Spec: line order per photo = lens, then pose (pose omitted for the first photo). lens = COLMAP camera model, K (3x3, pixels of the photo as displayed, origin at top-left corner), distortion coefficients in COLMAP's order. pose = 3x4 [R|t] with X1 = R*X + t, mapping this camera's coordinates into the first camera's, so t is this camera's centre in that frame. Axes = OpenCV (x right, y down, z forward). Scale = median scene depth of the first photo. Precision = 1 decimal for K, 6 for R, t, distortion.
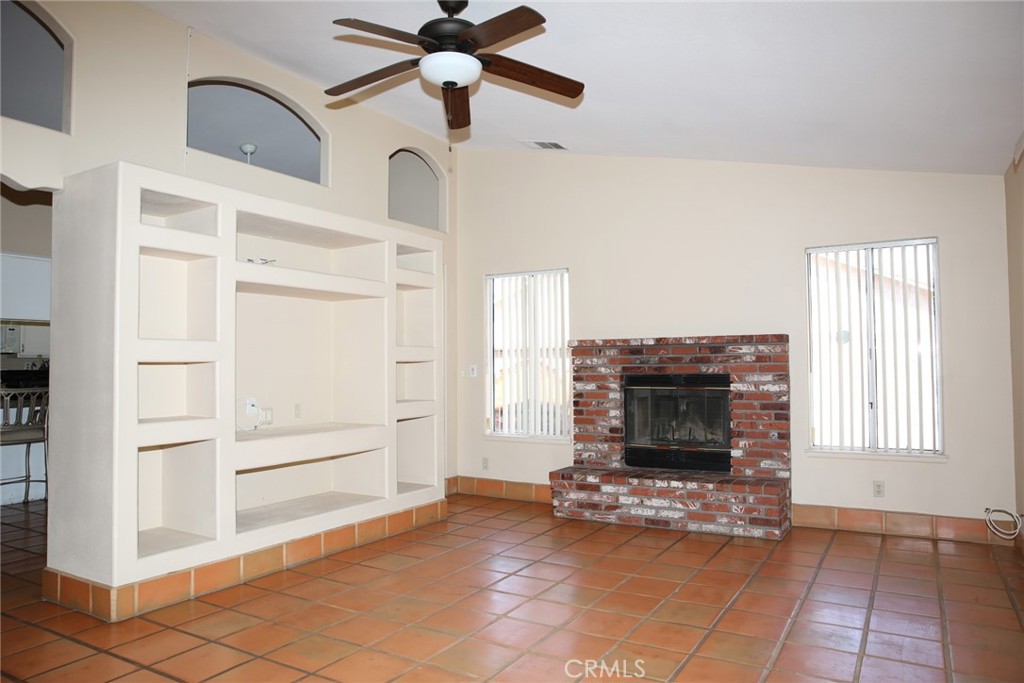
lens RADIAL K [[694.9, 0, 513.7], [0, 694.9, 336.0], [0, 0, 1]] dist [-0.074571, 0.006591]
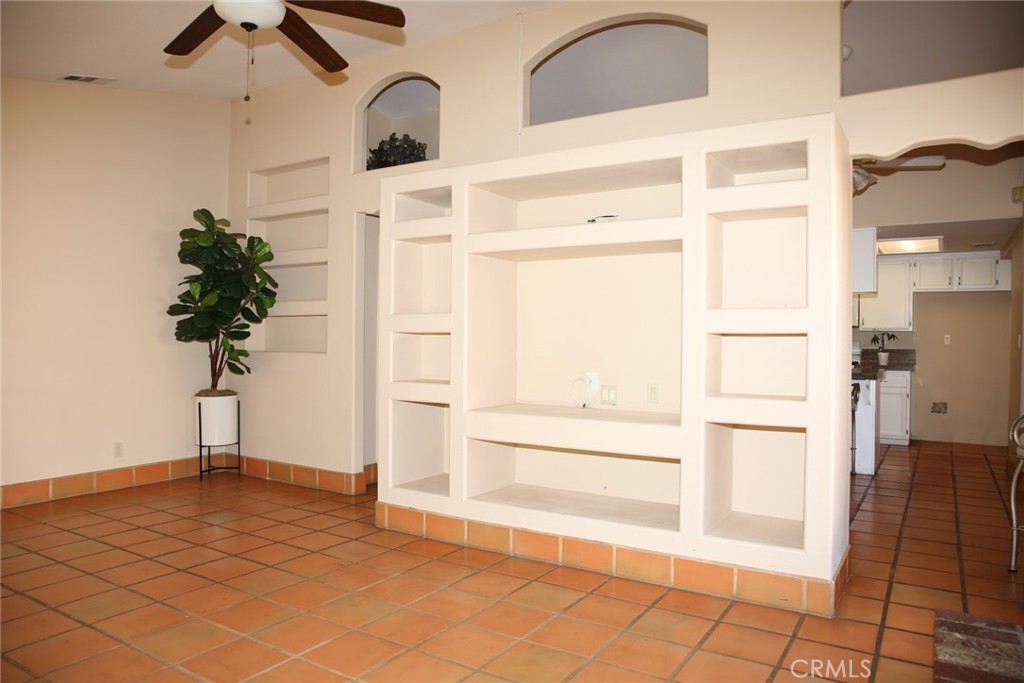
lens RADIAL K [[705.4, 0, 512.0], [0, 705.4, 341.5], [0, 0, 1]] dist [-0.077349, 0.000994]
pose [[-0.035013, 0.015246, -0.999271, 0.441841], [0.033072, 0.999354, 0.014089, 0.026027], [0.998840, -0.032554, -0.035494, 0.749464]]
